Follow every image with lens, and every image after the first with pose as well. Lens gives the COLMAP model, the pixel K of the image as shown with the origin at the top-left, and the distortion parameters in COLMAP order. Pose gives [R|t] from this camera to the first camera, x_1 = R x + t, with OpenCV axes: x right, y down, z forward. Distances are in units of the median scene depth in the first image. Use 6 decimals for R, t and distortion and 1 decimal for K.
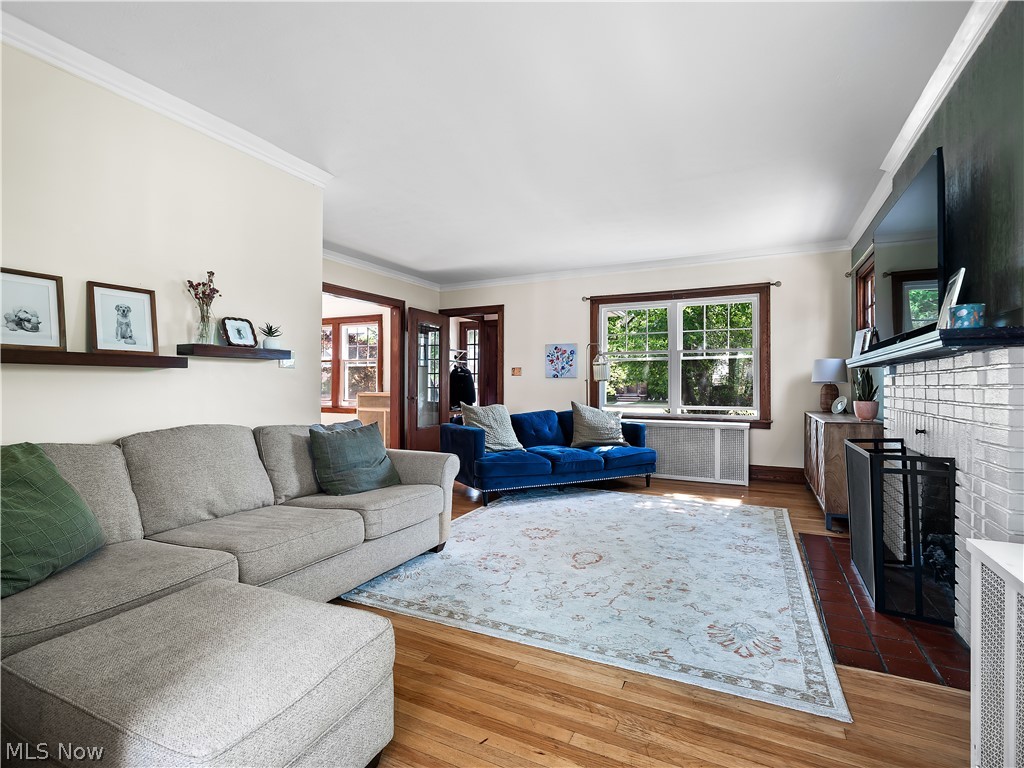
lens RADIAL K [[508.6, 0, 509.4], [0, 508.6, 382.9], [0, 0, 1]] dist [0.001026, -0.002114]
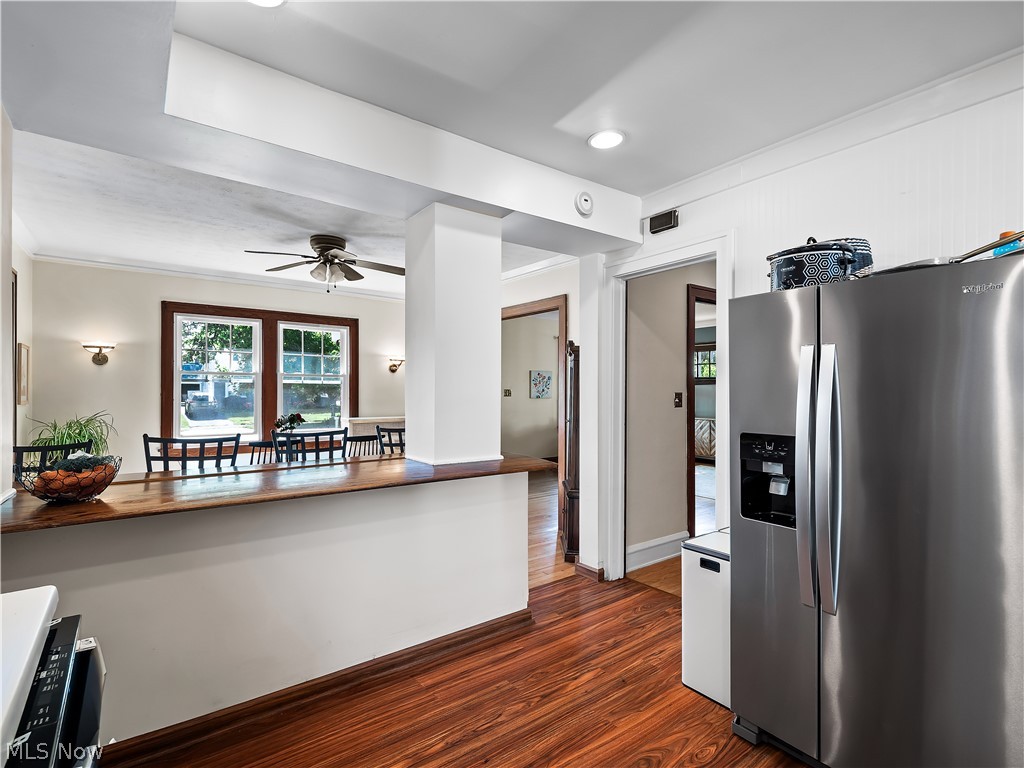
lens RADIAL K [[508.6, 0, 508.5], [0, 508.6, 390.2], [0, 0, 1]] dist [0.001026, -0.002114]
pose [[0.460203, 0.020132, 0.887586, -2.058852], [0.010667, 0.999545, -0.028202, 0.007897], [-0.887750, 0.022446, 0.459779, 1.014507]]
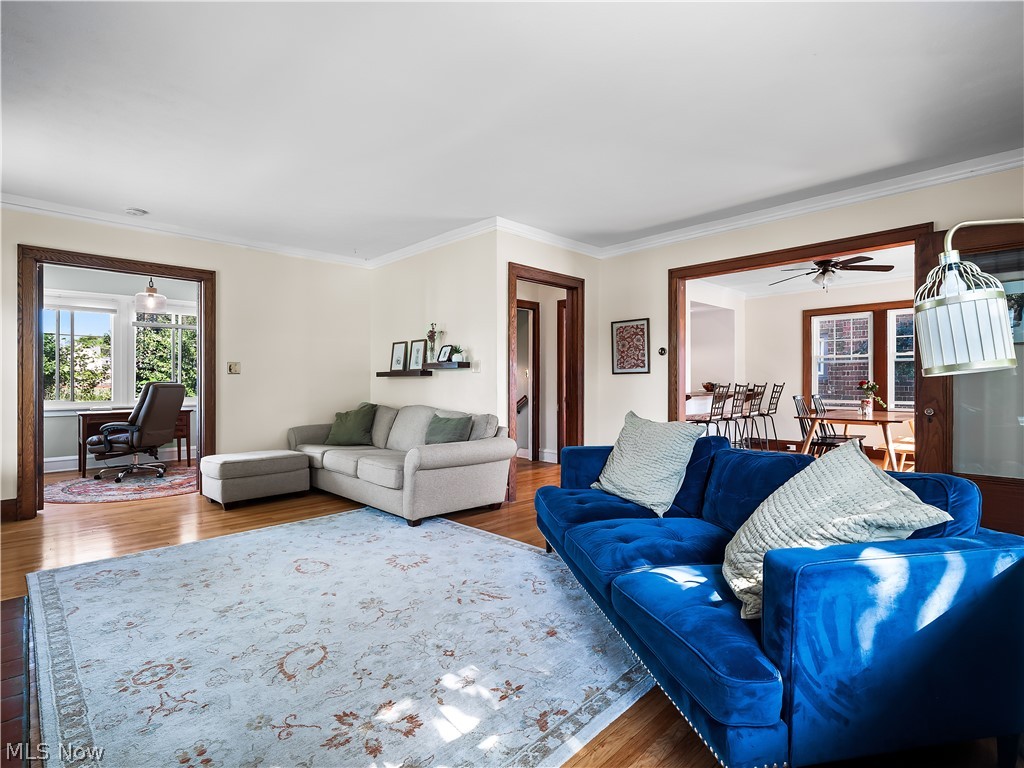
lens RADIAL K [[489.8, 0, 510.5], [0, 489.8, 383.5], [0, 0, 1]] dist [-0.017734, 0.000460]
pose [[-0.320762, 0.002456, -0.947157, 0.875099], [-0.002964, 0.999989, 0.003596, -0.006761], [0.947155, 0.003961, -0.320752, 1.599042]]
